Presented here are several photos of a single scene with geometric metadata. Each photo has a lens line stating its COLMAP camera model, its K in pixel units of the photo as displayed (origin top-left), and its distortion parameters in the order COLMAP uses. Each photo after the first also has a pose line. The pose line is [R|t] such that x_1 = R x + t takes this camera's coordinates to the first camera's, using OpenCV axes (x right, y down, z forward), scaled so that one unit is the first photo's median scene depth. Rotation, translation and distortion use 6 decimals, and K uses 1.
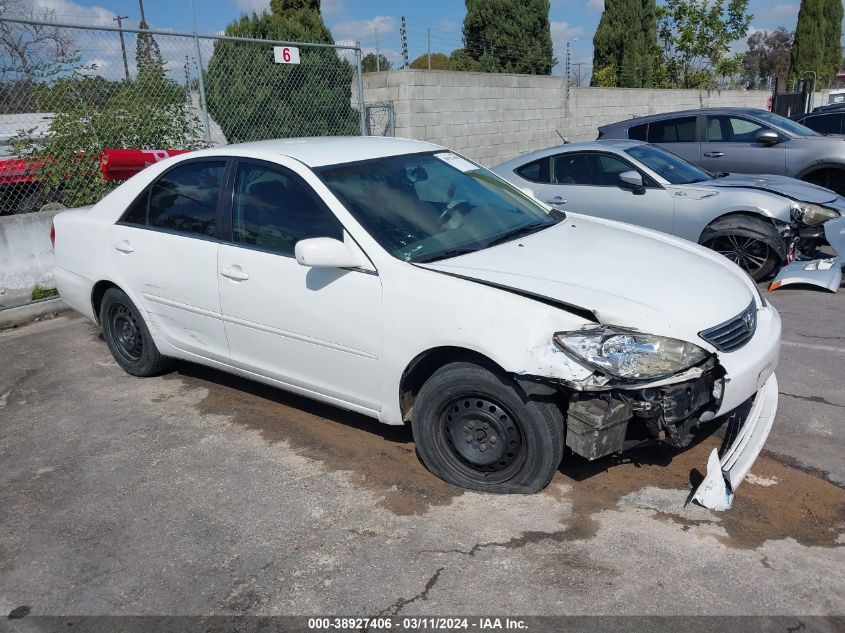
lens RADIAL K [[641.9, 0, 423.5], [0, 641.9, 303.7], [0, 0, 1]] dist [-0.002398, 0.000349]
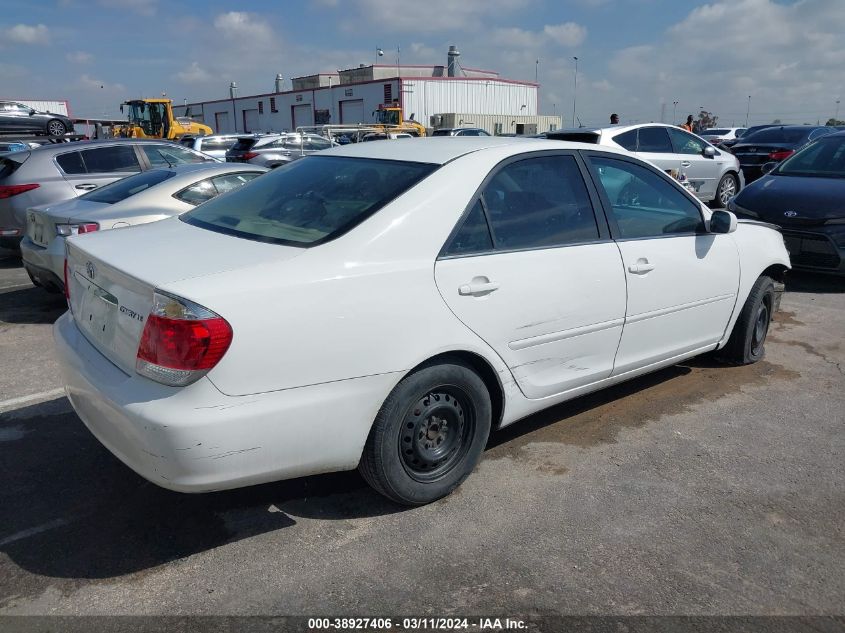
lens RADIAL K [[660.1, 0, 421.0], [0, 660.1, 327.1], [0, 0, 1]] dist [-0.001105, 0.002625]
pose [[0.281999, -0.221805, 0.933423, -1.149081], [0.264203, 0.953245, 0.146696, -0.167277], [-0.922320, 0.205245, 0.327416, 0.871172]]
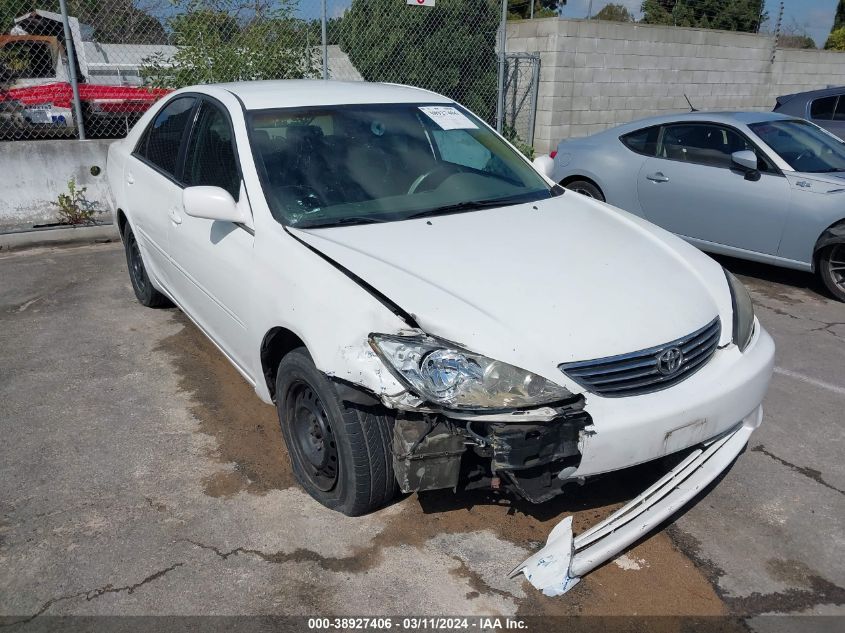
lens RADIAL K [[635.2, 0, 421.8], [0, 635.2, 315.8], [0, 0, 1]] dist [-0.008816, 0.004655]
pose [[0.948333, 0.162956, -0.272232, 0.298725], [-0.138613, 0.984602, 0.106512, -0.044040], [0.285397, -0.063274, 0.956318, 0.152377]]
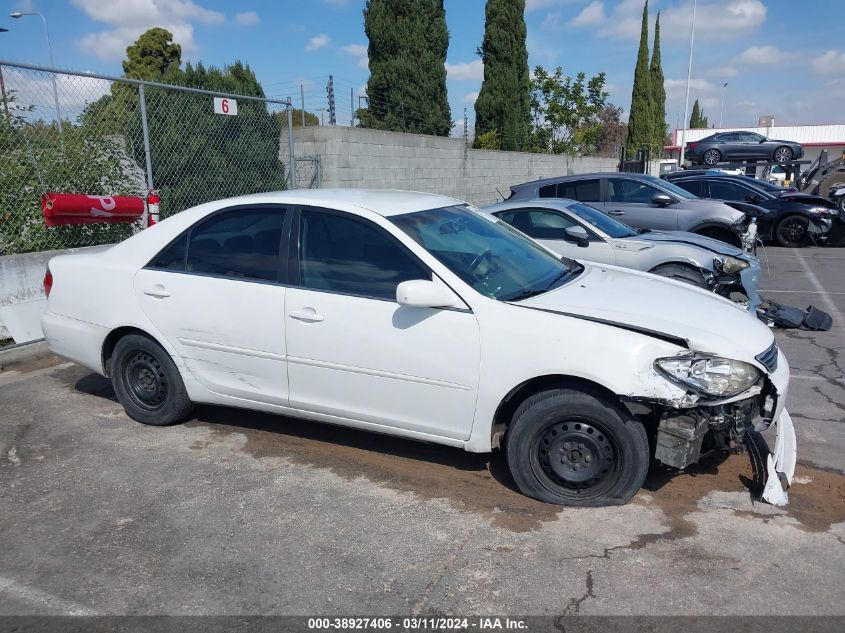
lens RADIAL K [[635.2, 0, 421.8], [0, 635.2, 315.8], [0, 0, 1]] dist [-0.008816, 0.004655]
pose [[0.980139, -0.010655, 0.198025, -0.270187], [0.022960, 0.997937, -0.059947, 0.016232], [-0.196978, 0.063303, 0.978362, -0.028803]]
